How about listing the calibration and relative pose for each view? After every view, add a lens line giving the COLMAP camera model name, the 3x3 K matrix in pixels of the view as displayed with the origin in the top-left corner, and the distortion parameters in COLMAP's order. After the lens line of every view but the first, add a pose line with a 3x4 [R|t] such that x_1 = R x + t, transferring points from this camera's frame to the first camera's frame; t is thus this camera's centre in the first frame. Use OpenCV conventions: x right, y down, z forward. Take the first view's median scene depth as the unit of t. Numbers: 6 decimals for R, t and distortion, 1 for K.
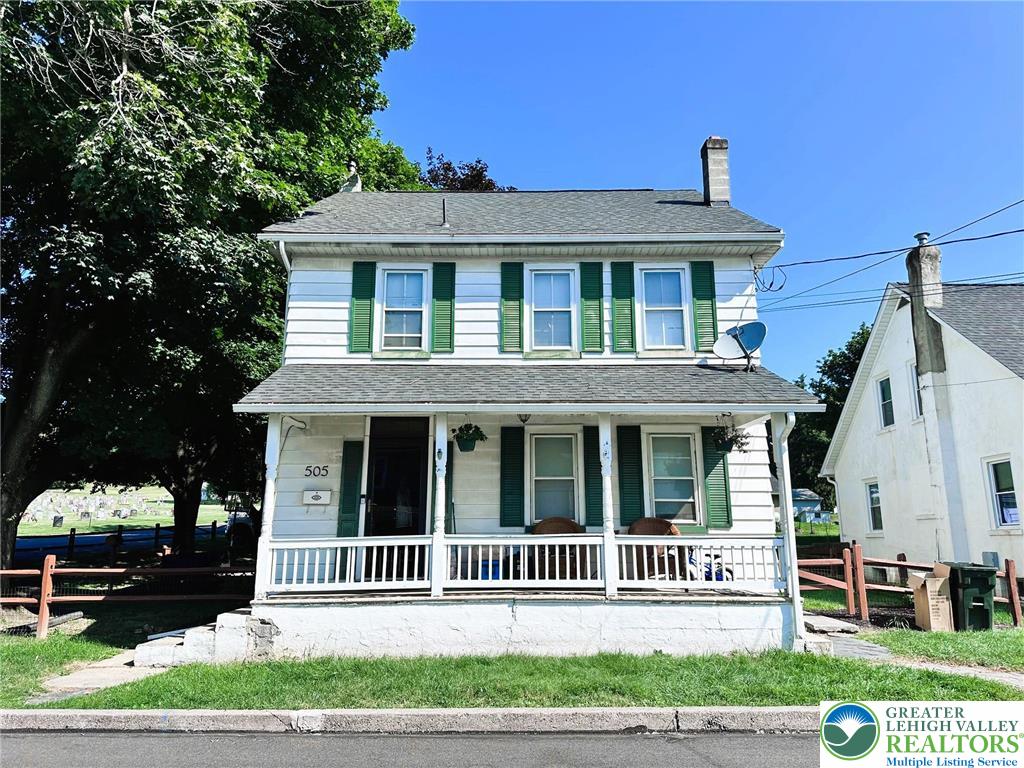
lens RADIAL K [[715.9, 0, 511.8], [0, 715.9, 393.8], [0, 0, 1]] dist [0.099712, -0.155946]
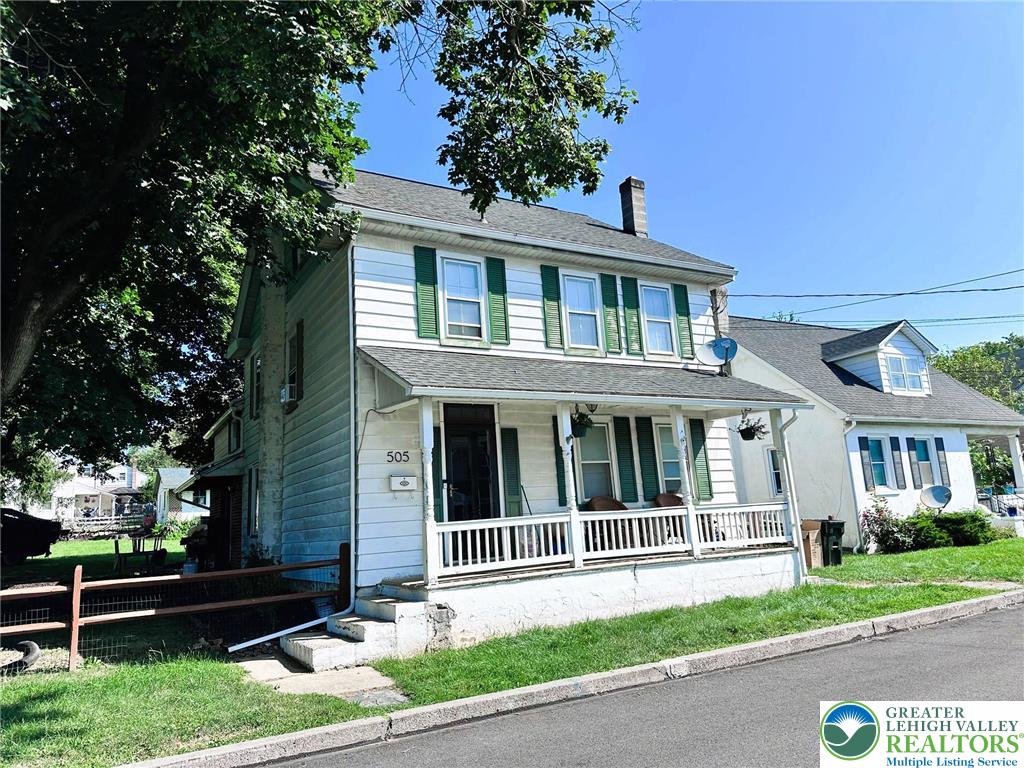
lens RADIAL K [[715.5, 0, 509.0], [0, 715.5, 388.6], [0, 0, 1]] dist [0.098346, -0.159327]
pose [[0.867894, 0.039402, 0.495184, -0.604019], [-0.039464, 0.999168, -0.010336, 0.018274], [-0.495179, -0.010571, 0.868727, 0.079510]]
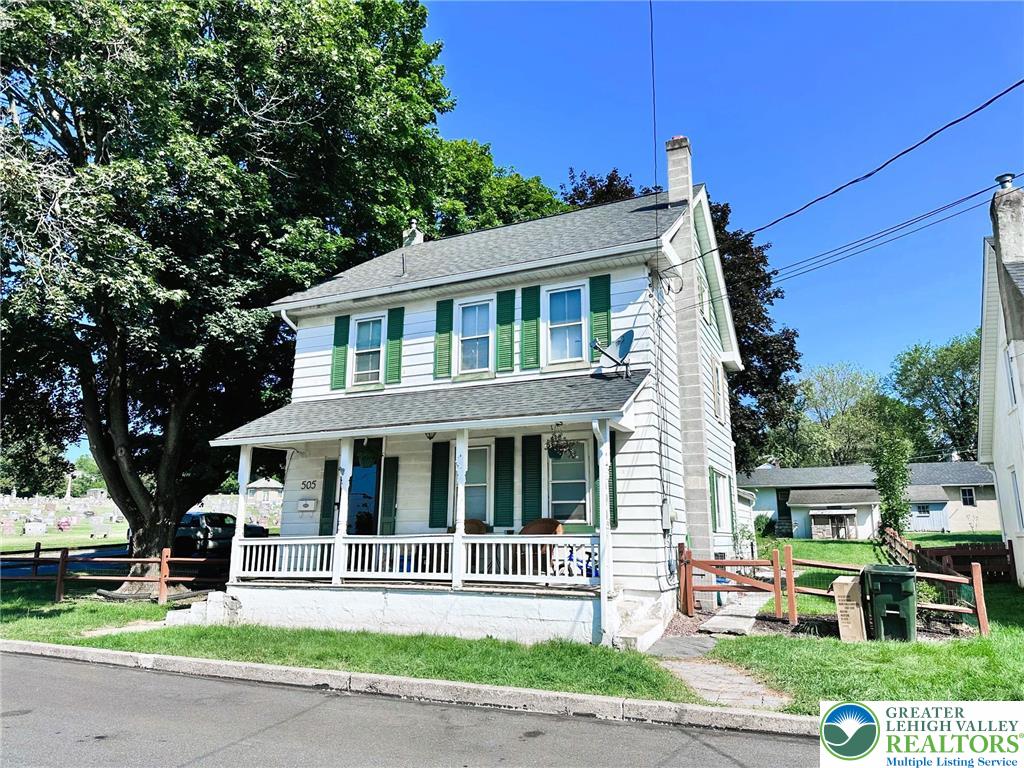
lens RADIAL K [[715.5, 0, 509.0], [0, 715.5, 388.6], [0, 0, 1]] dist [0.098346, -0.159327]
pose [[0.903397, -0.083966, -0.420503, 0.587785], [0.082727, 0.996346, -0.021223, -0.006890], [0.420749, -0.015615, 0.907043, -0.014700]]
